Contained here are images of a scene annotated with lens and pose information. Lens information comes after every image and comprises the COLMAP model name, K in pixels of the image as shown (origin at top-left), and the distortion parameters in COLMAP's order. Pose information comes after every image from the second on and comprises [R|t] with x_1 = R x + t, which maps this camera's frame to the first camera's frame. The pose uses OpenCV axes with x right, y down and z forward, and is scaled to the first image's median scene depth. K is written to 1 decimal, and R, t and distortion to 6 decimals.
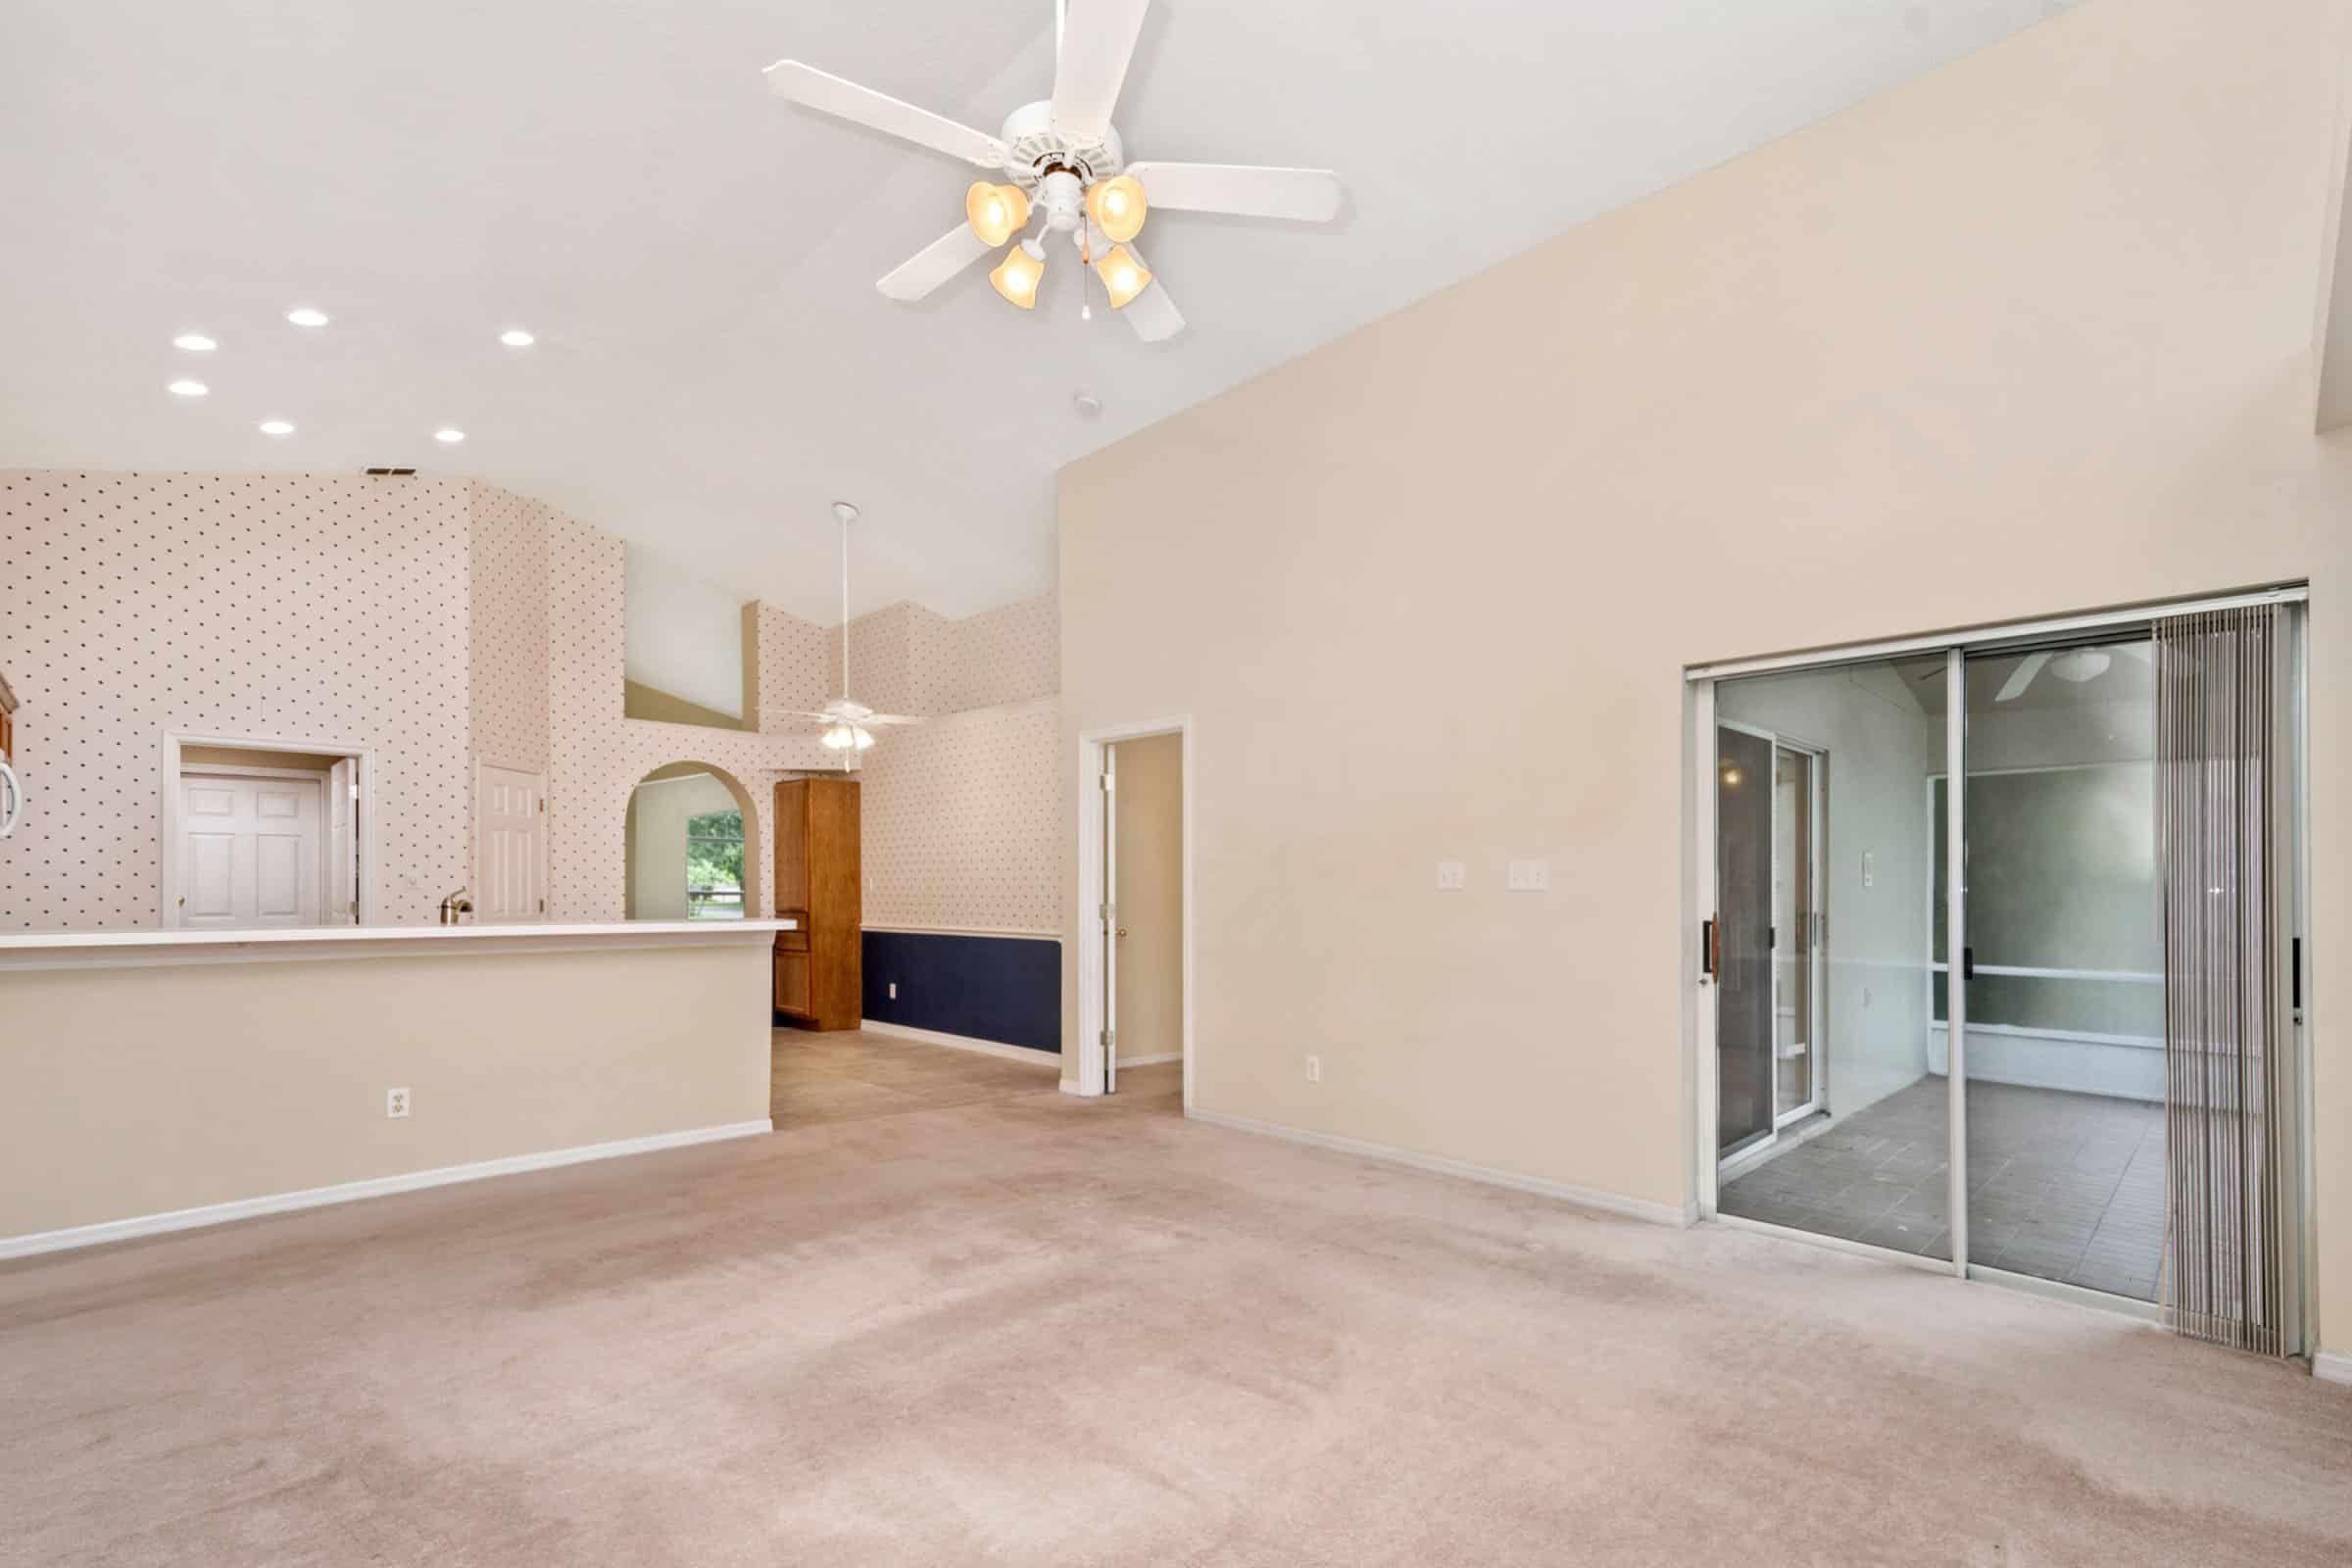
lens RADIAL K [[1078.1, 0, 1182.2], [0, 1078.1, 870.0], [0, 0, 1]] dist [-0.015715, -0.000364]
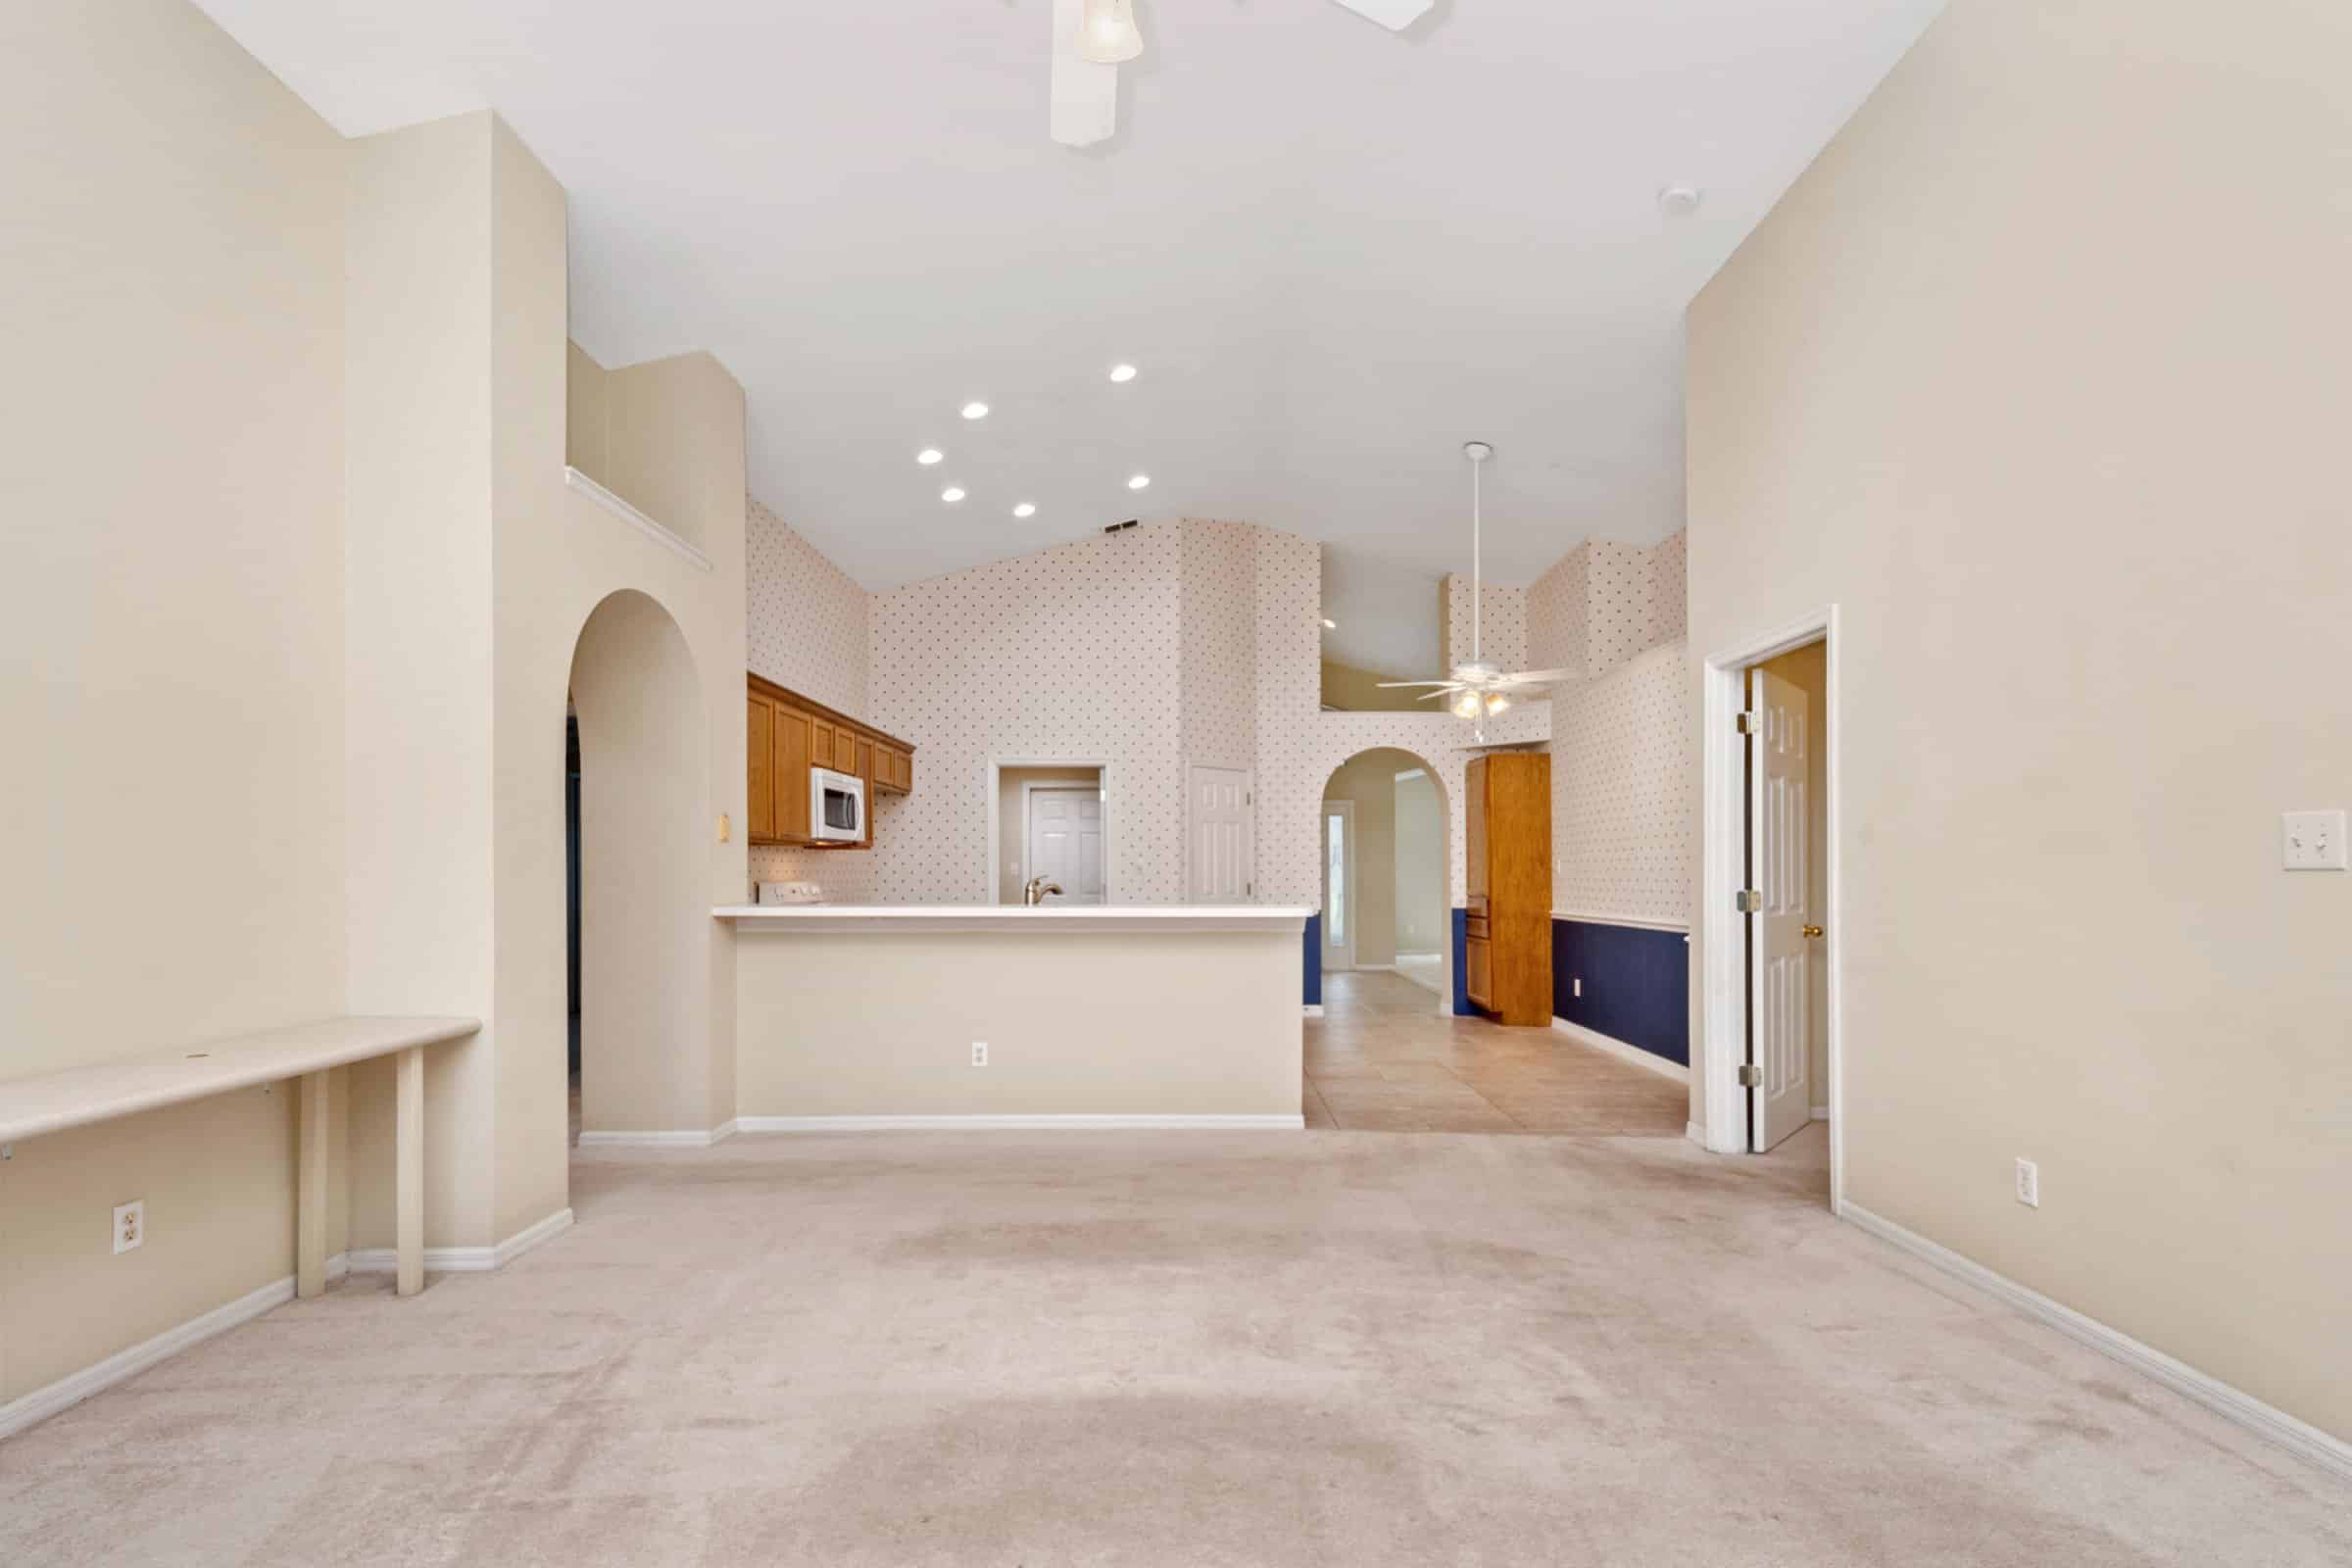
lens RADIAL K [[1052.6, 0, 1188.0], [0, 1052.6, 885.7], [0, 0, 1]] dist [0.020516, -0.000162]
pose [[0.698375, 0.004103, -0.715720, 0.167980], [0.017125, 0.999601, 0.022441, 0.005064], [0.715527, -0.027929, 0.698027, 0.224514]]
